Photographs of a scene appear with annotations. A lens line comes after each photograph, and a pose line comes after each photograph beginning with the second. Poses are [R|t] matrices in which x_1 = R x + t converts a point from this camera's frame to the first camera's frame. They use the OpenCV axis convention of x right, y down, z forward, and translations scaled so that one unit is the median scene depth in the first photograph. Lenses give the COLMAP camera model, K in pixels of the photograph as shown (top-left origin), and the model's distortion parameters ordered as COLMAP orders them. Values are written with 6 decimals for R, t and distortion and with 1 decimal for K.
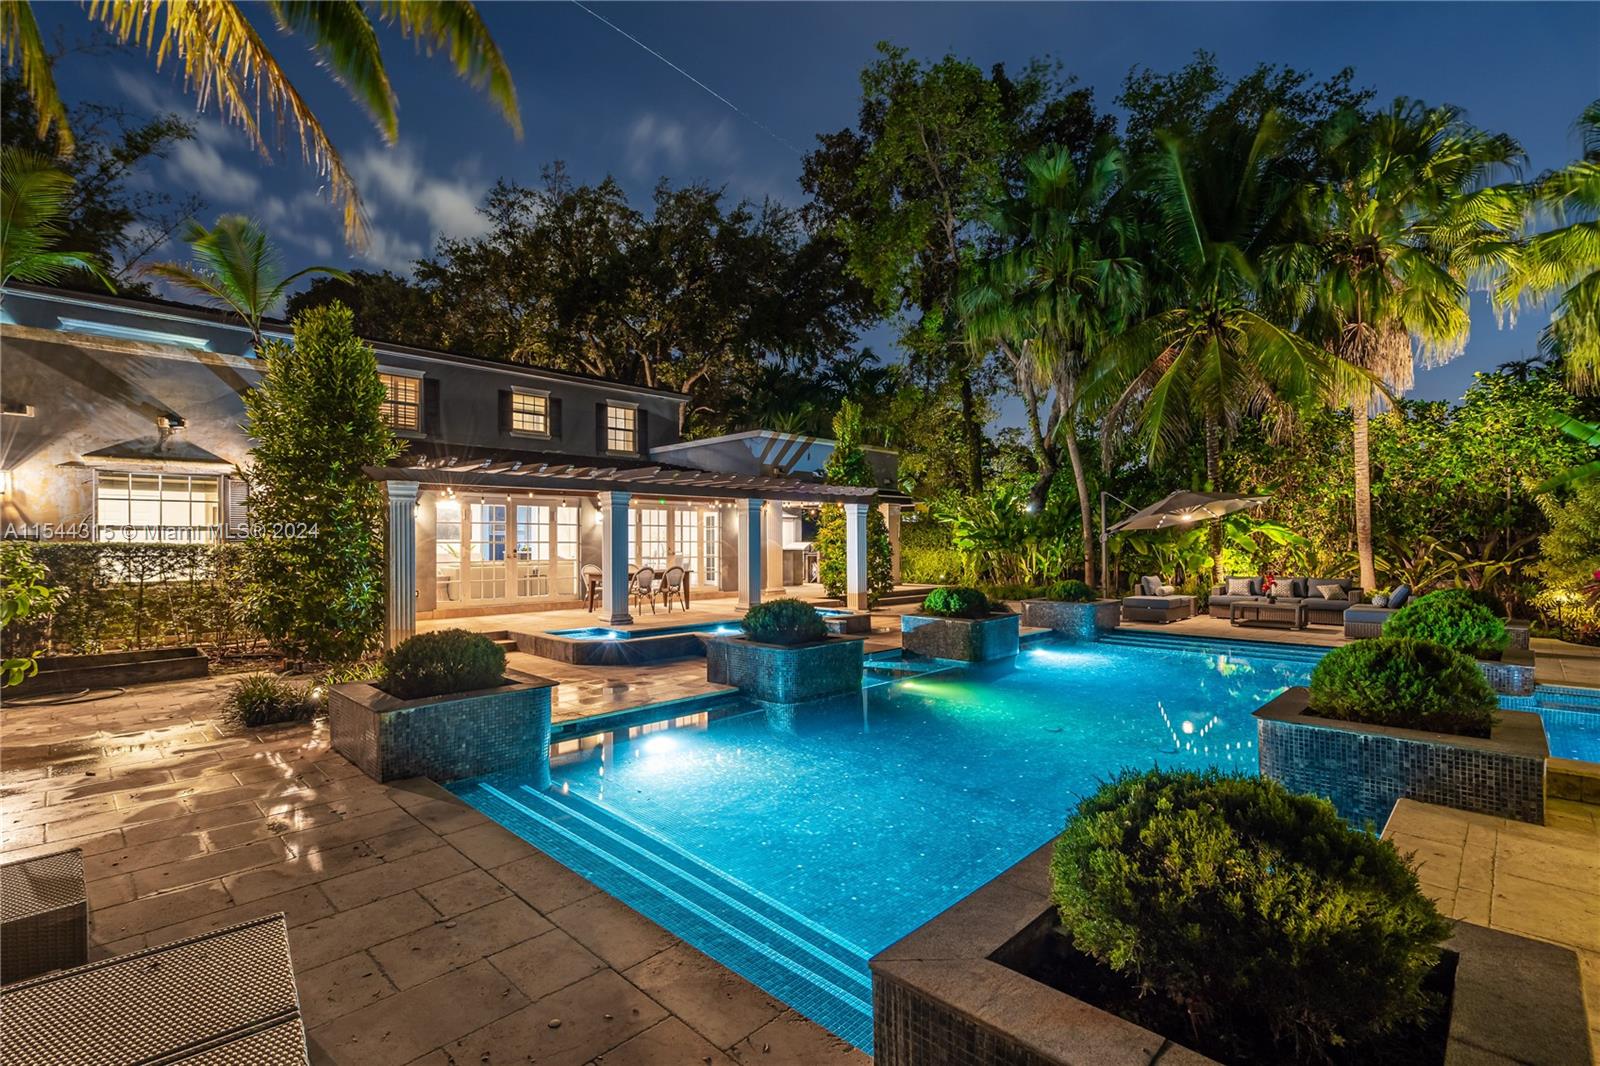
lens RADIAL K [[738.3, 0, 798.4], [0, 738.3, 532.6], [0, 0, 1]] dist [-0.003496, -0.000451]
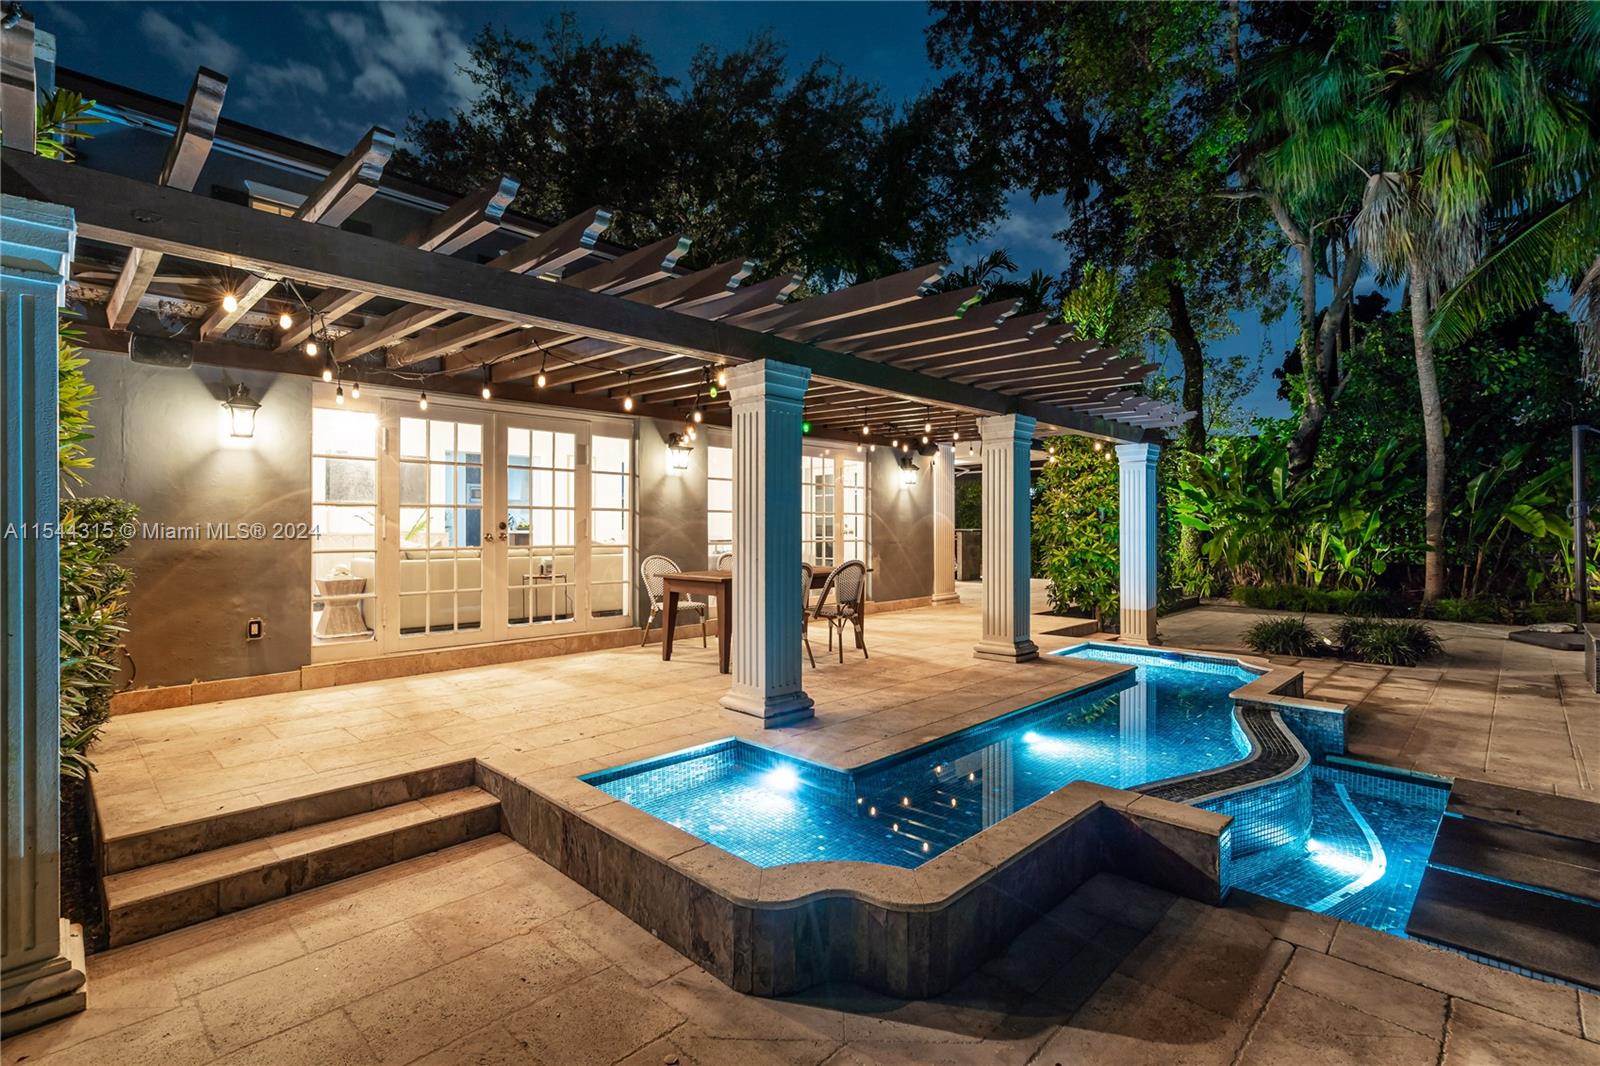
lens RADIAL K [[738.3, 0, 800.0], [0, 738.3, 523.7], [0, 0, 1]] dist [-0.003496, -0.000451]
pose [[0.999949, 0.005272, 0.008607, -0.189503], [-0.005354, 0.999941, 0.009503, 0.017006], [-0.008556, -0.009549, 0.999918, 0.502865]]
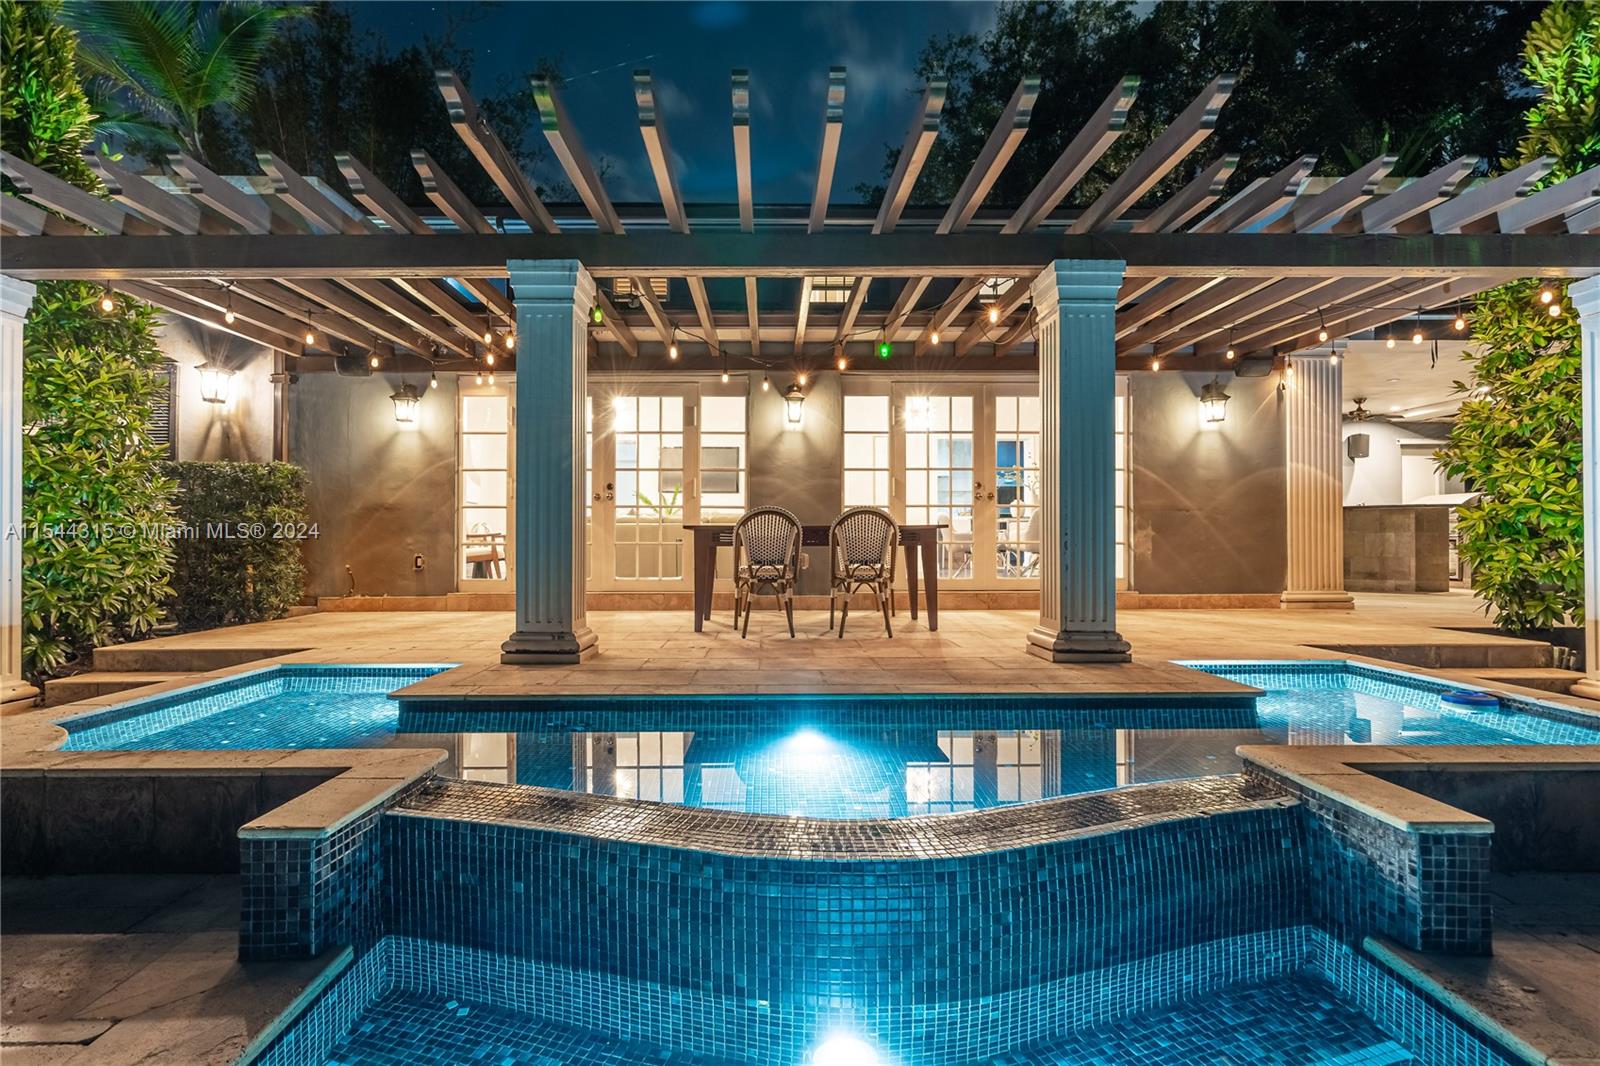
lens RADIAL K [[738.3, 0, 791.6], [0, 738.3, 543.2], [0, 0, 1]] dist [-0.003496, -0.000451]
pose [[0.715730, 0.002703, -0.698372, 0.050833], [0.008204, 0.999891, 0.012278, 0.054131], [0.698329, -0.014517, 0.715630, 0.674578]]
